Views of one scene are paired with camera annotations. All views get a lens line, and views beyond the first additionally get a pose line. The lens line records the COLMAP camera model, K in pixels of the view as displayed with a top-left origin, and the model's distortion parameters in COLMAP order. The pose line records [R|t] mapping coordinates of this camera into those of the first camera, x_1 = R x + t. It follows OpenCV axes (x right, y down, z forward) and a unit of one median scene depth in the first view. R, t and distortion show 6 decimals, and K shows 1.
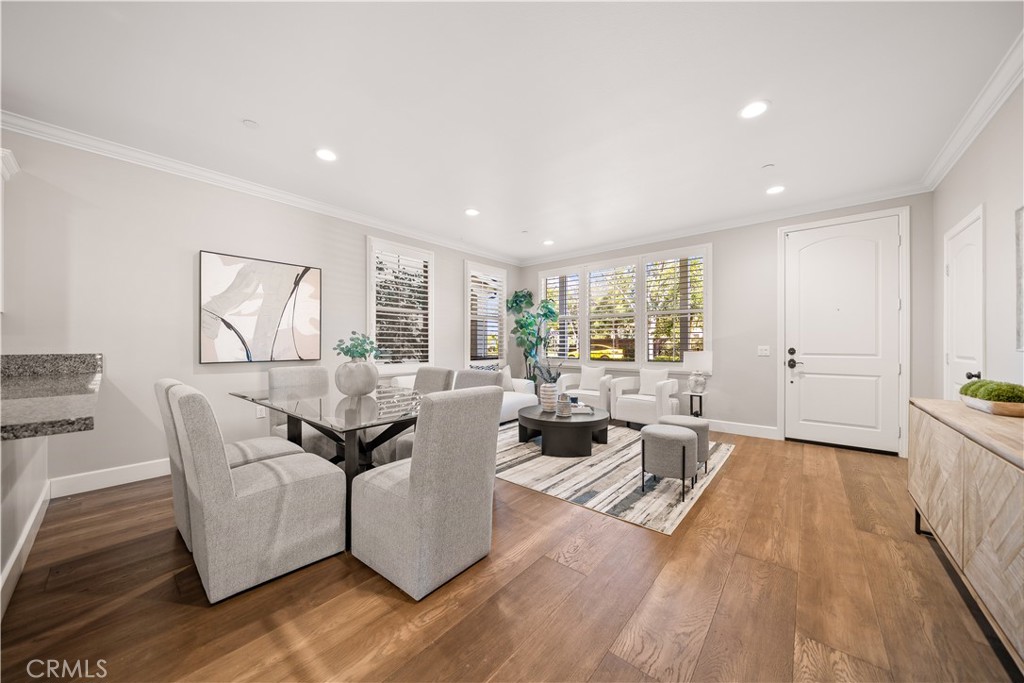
lens RADIAL K [[348.4, 0, 507.3], [0, 348.4, 344.7], [0, 0, 1]] dist [-0.005126, -0.000361]
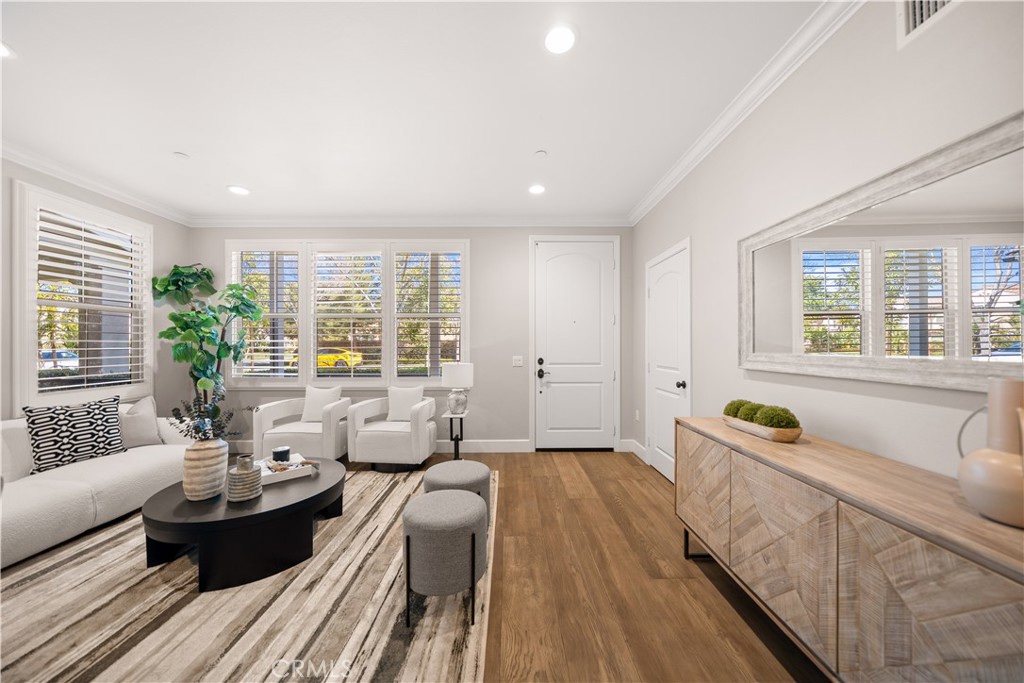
lens RADIAL K [[348.4, 0, 514.5], [0, 348.4, 343.1], [0, 0, 1]] dist [-0.005126, -0.000361]
pose [[0.741977, 0.000623, 0.670425, 0.095745], [0.004836, 0.999969, -0.006281, -0.028038], [-0.670408, 0.007903, 0.741950, 0.317132]]
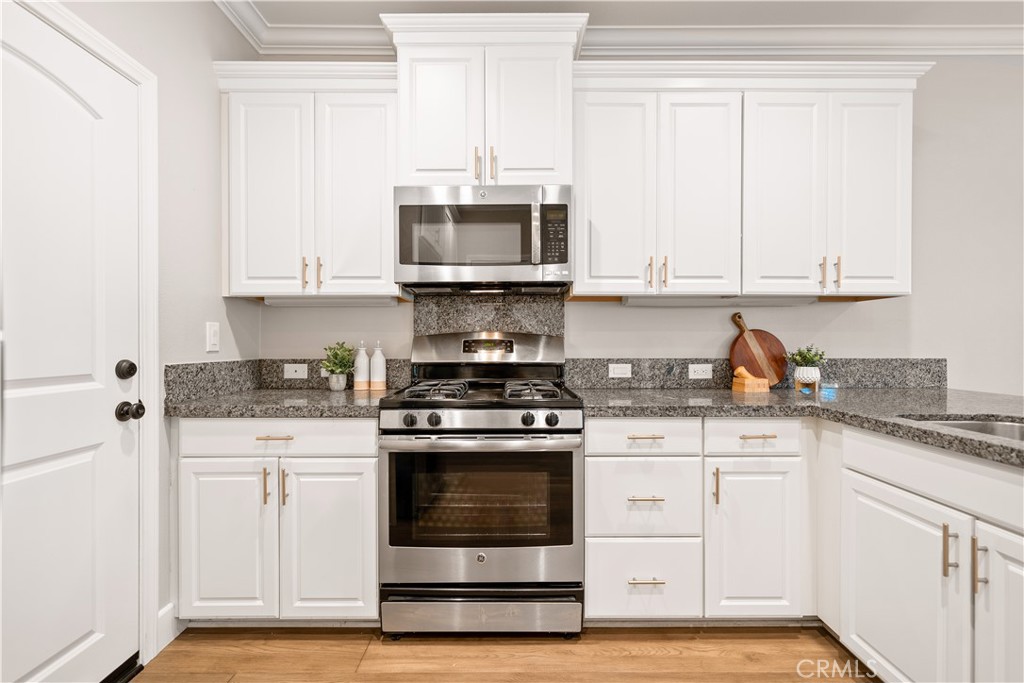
lens RADIAL K [[462.6, 0, 513.2], [0, 462.6, 343.3], [0, 0, 1]] dist [0.003585, 0.000299]
pose [[0.658075, 0.011157, -0.752869, -0.763539], [-0.002948, 0.999921, 0.012241, -0.008599], [0.752946, -0.005836, 0.658056, -0.145882]]
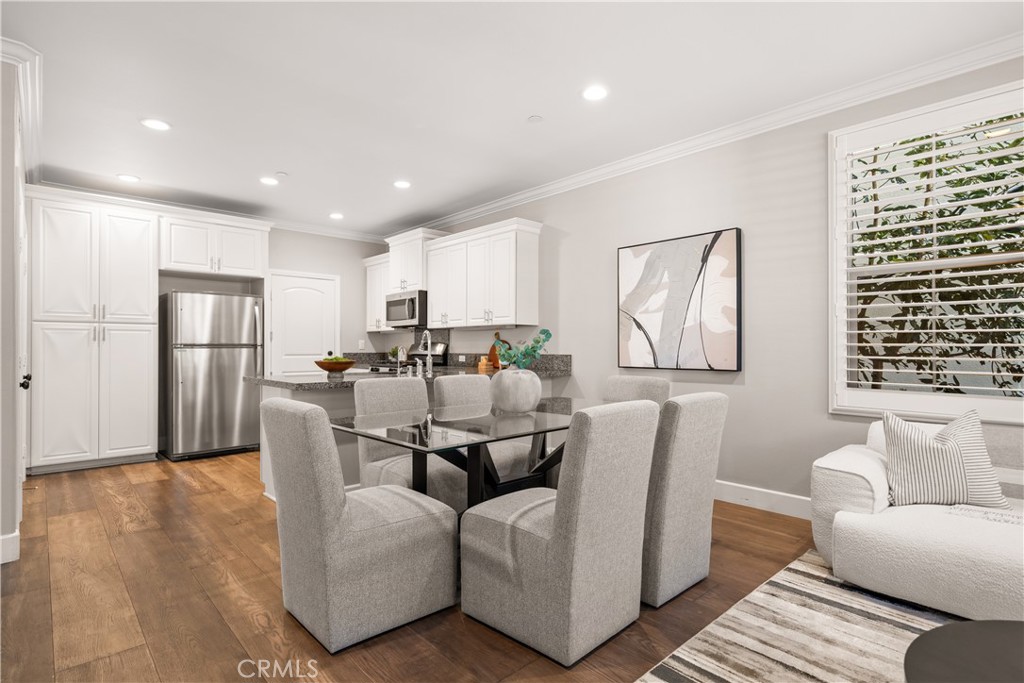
lens RADIAL K [[508.6, 0, 509.7], [0, 508.6, 346.0], [0, 0, 1]] dist [0.001476, 0.000938]
pose [[-0.114136, 0.005181, -0.993452, 0.446625], [0.005977, 0.999972, 0.004528, -0.009762], [0.993447, -0.005421, -0.114164, 0.719566]]
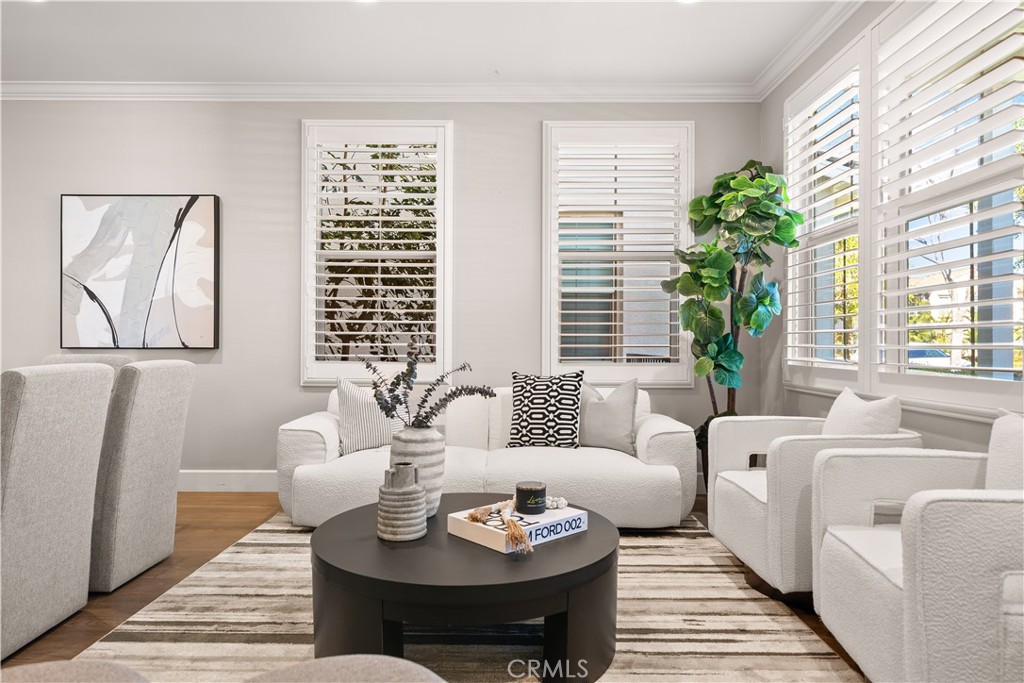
lens RADIAL K [[640.4, 0, 519.6], [0, 640.4, 339.9], [0, 0, 1]] dist [-0.005461, 0.007939]
pose [[0.659539, 0.003393, -0.751662, 0.644829], [-0.003233, 0.999993, 0.001678, 0.025642], [0.751663, 0.001324, 0.659546, 0.697752]]
